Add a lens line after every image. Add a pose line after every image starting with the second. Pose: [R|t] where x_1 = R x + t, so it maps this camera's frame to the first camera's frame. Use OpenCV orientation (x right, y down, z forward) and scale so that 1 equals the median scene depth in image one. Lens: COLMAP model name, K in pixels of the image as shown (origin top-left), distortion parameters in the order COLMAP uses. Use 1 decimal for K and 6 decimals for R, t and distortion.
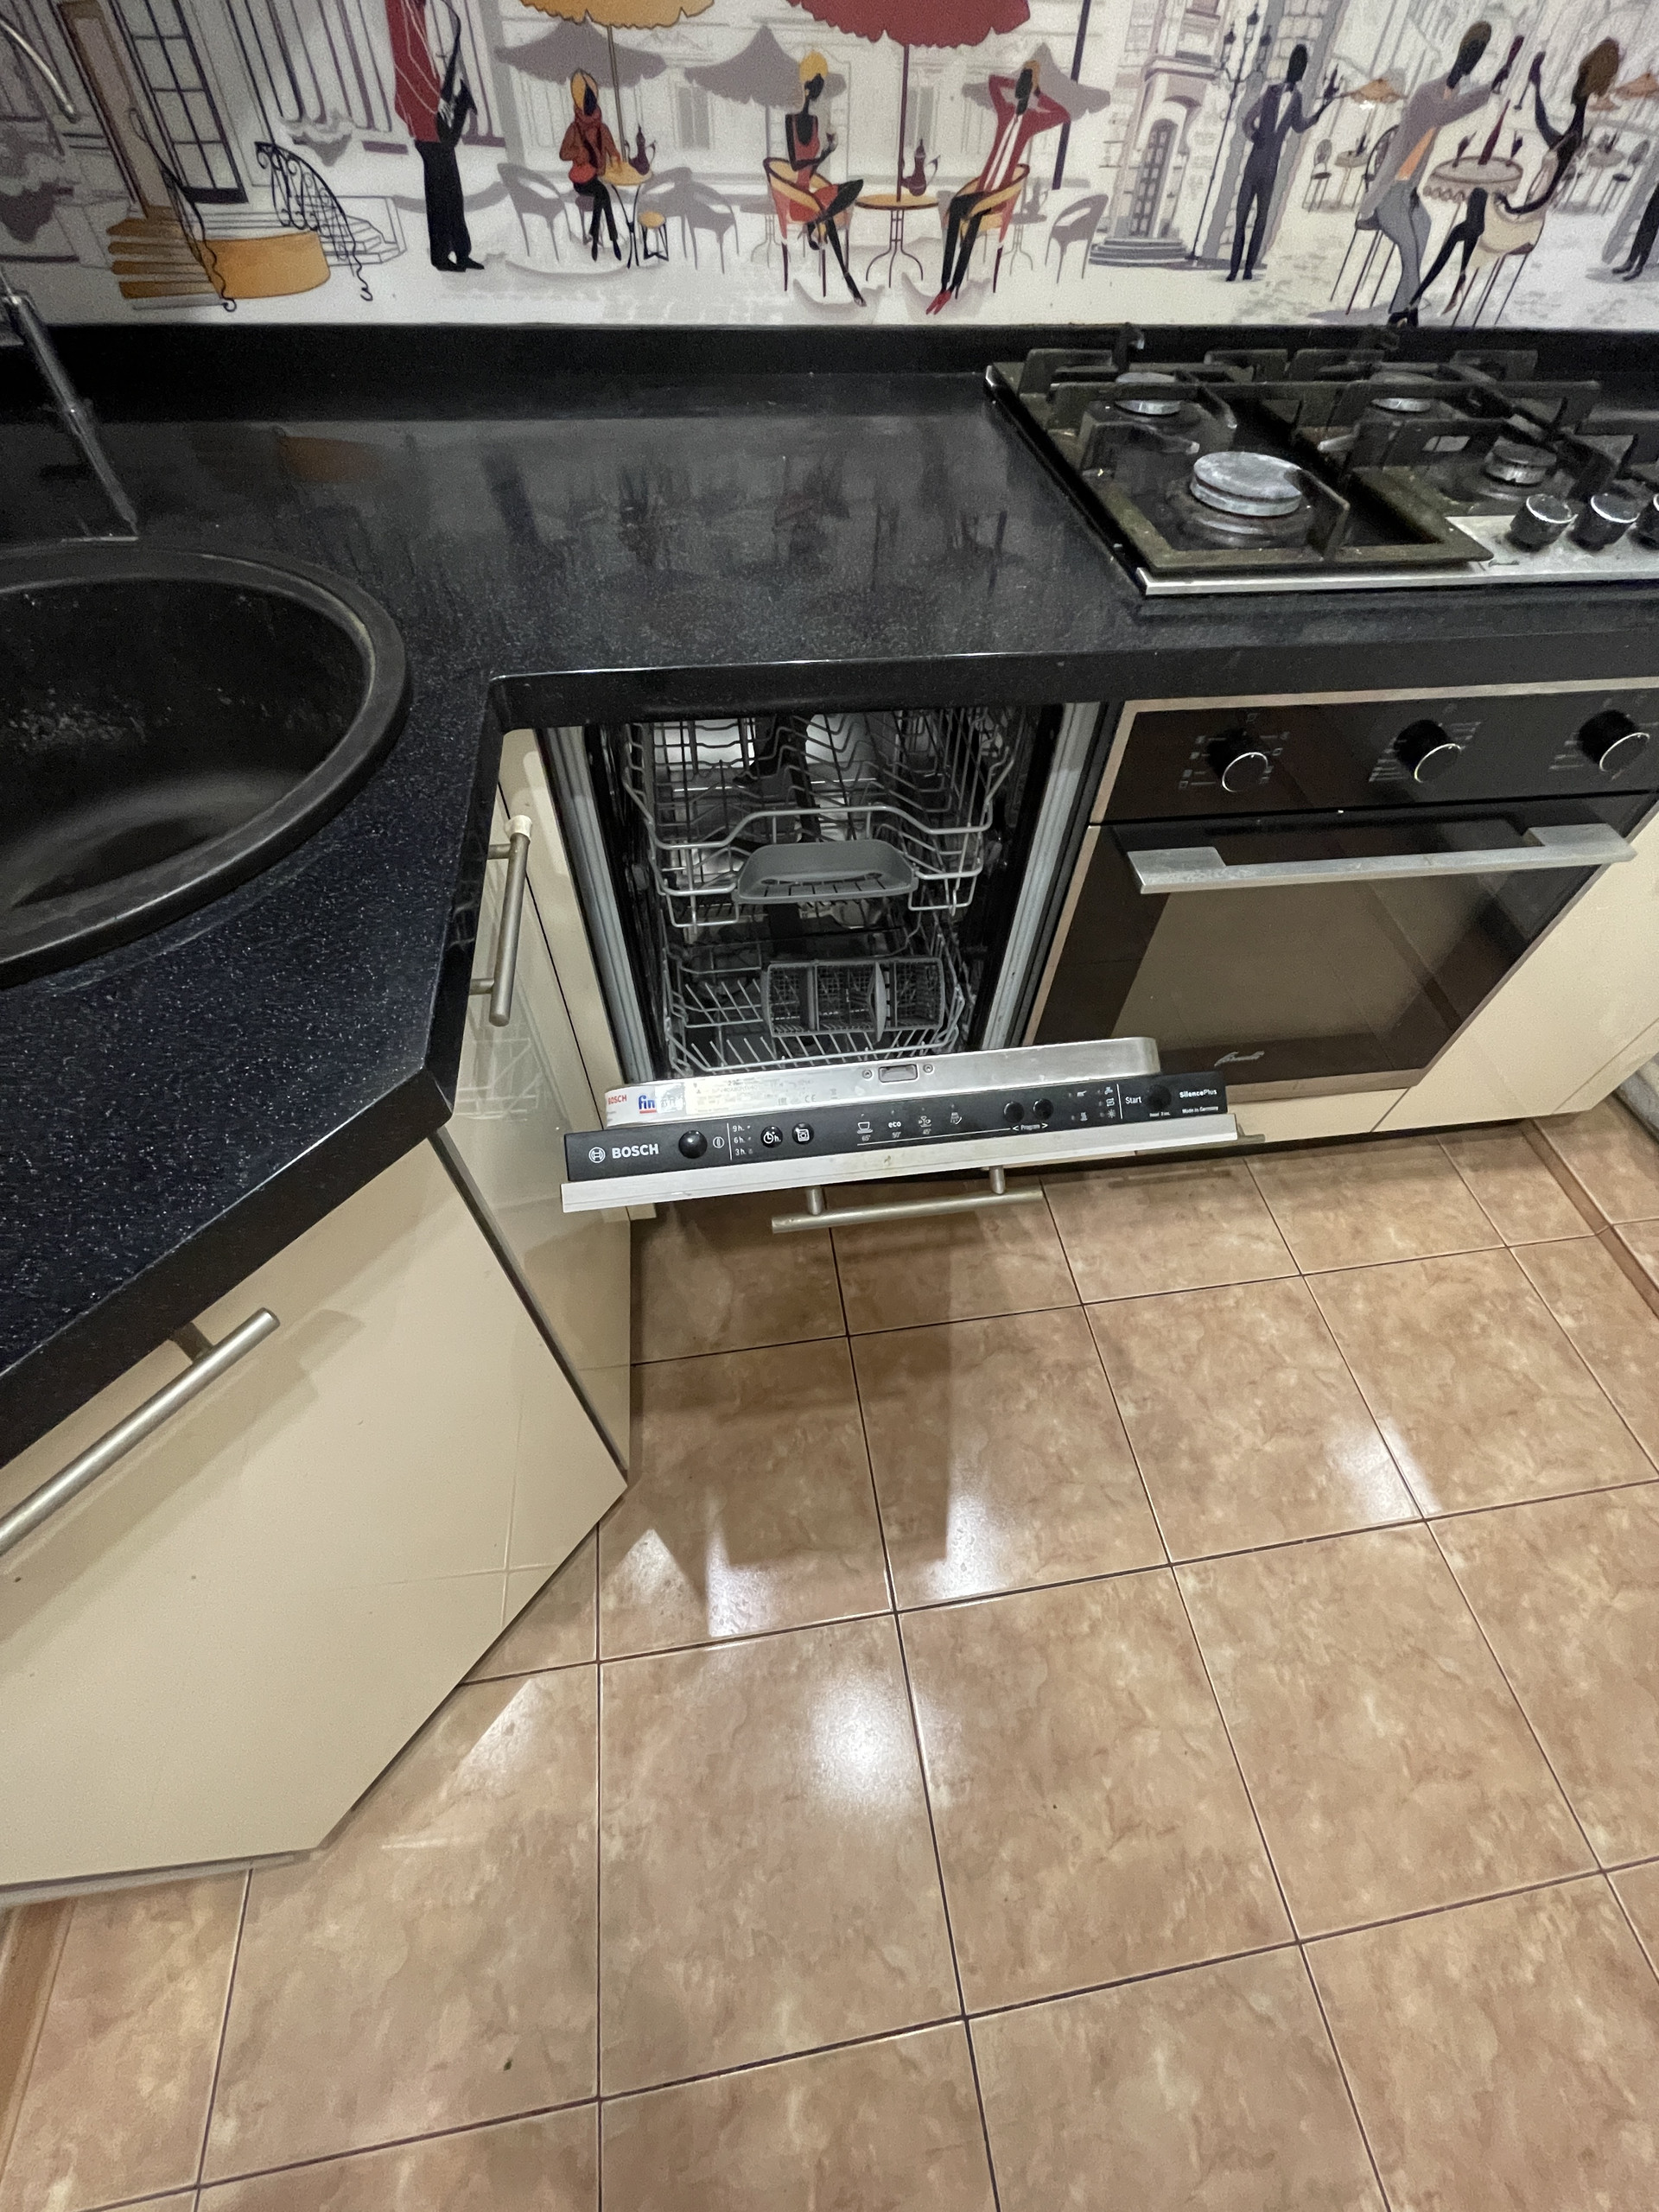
lens RADIAL K [[900.1, 0, 832.8], [0, 900.1, 1111.0], [0, 0, 1]] dist [-0.003295, -0.000421]
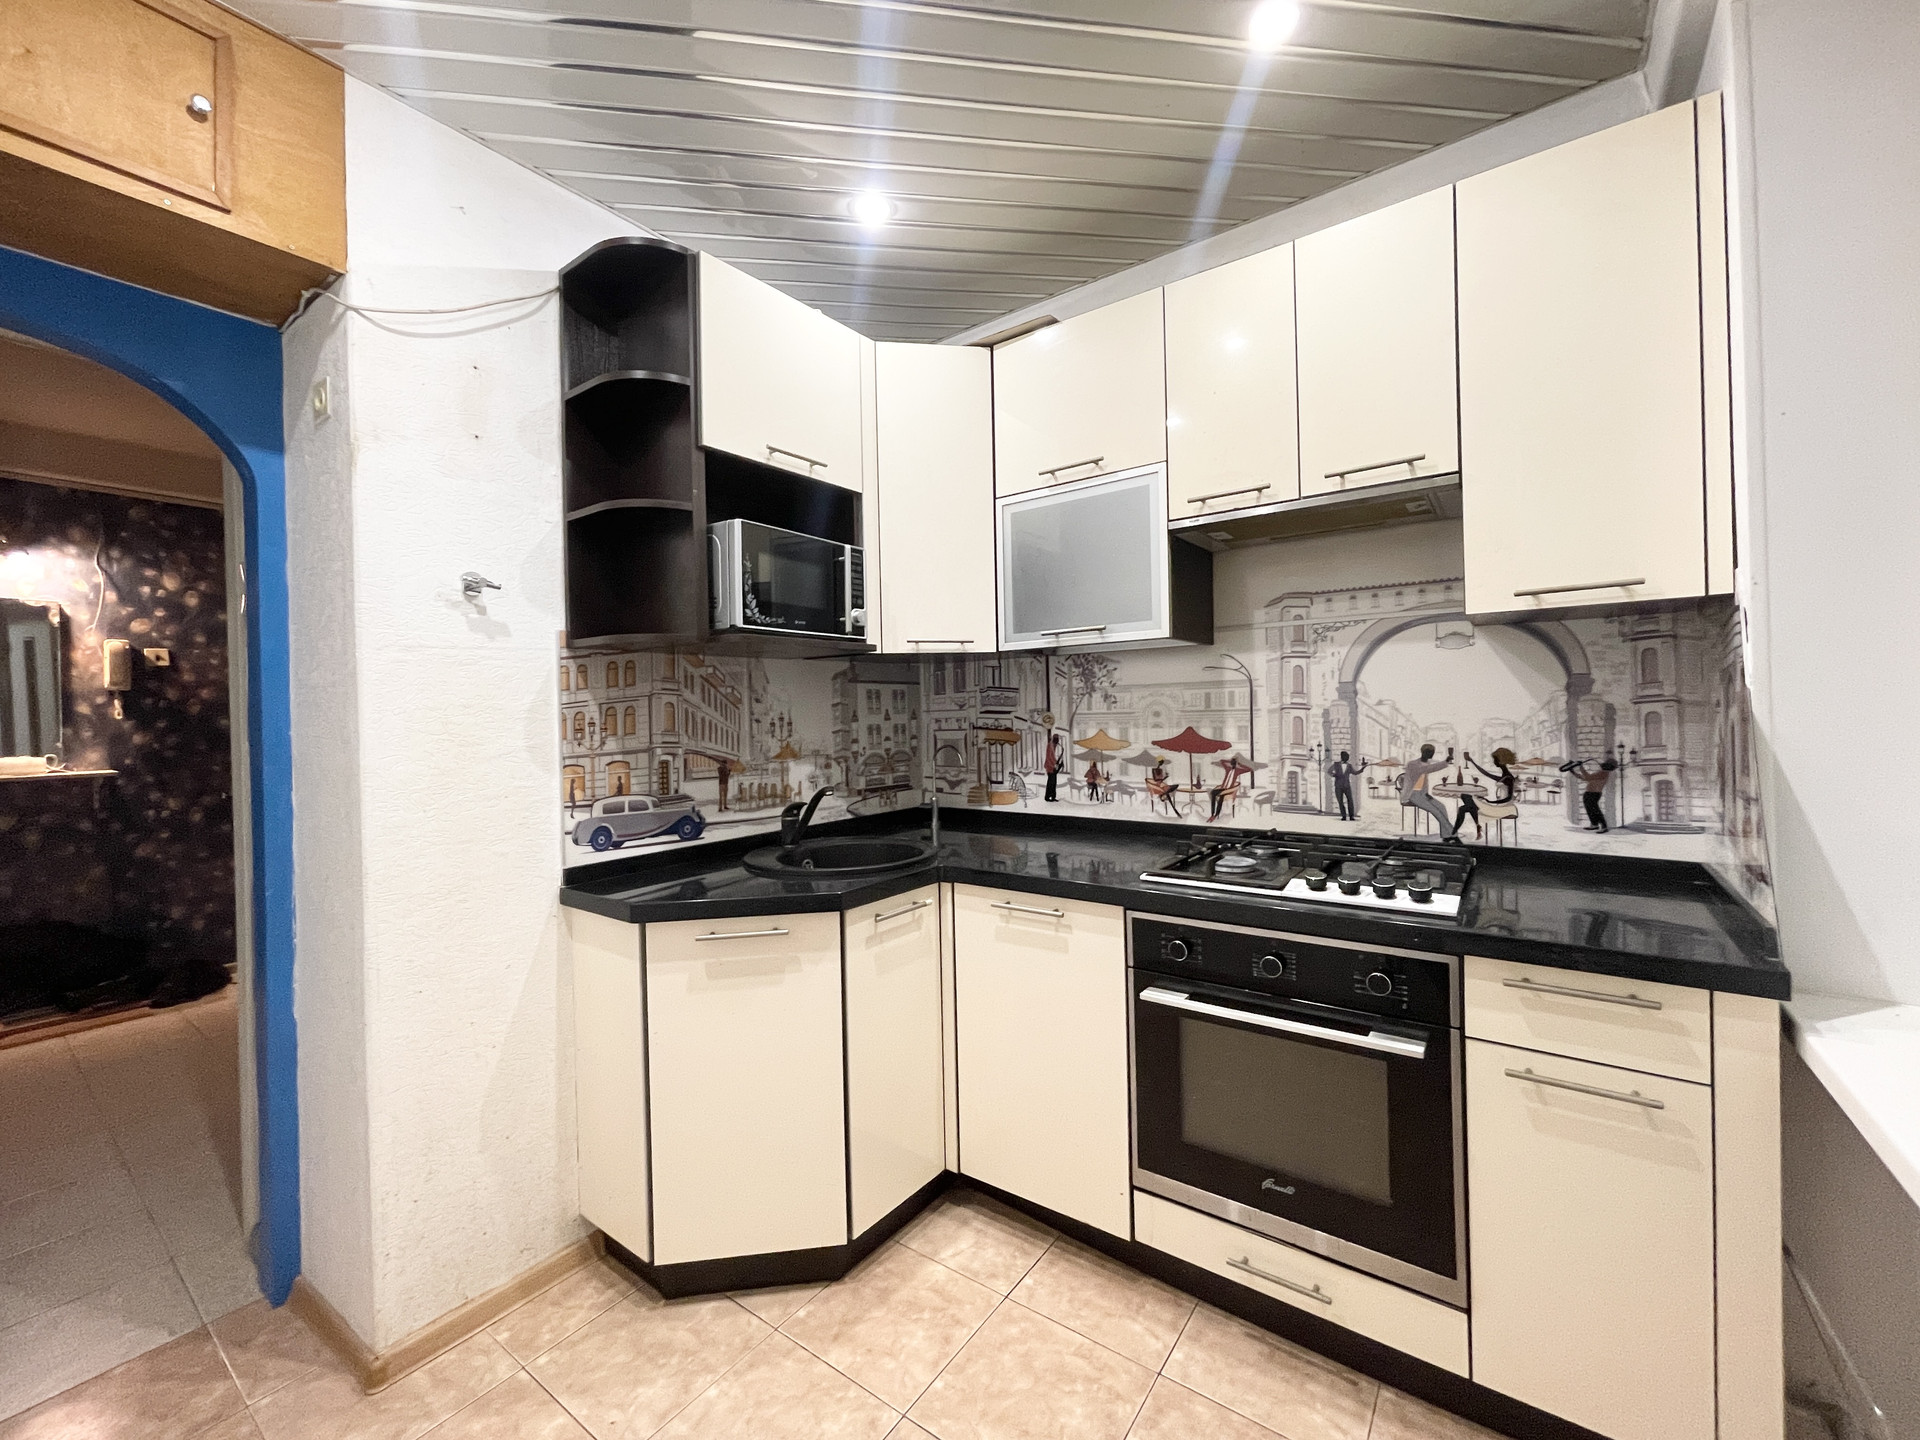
lens RADIAL K [[781.3, 0, 957.1], [0, 781.3, 714.8], [0, 0, 1]] dist [-0.003295, -0.000421]
pose [[0.705291, -0.044685, -0.707508, 1.266582], [-0.540862, 0.611266, -0.577773, 0.613894], [0.458294, 0.790163, 0.406952, -0.485106]]
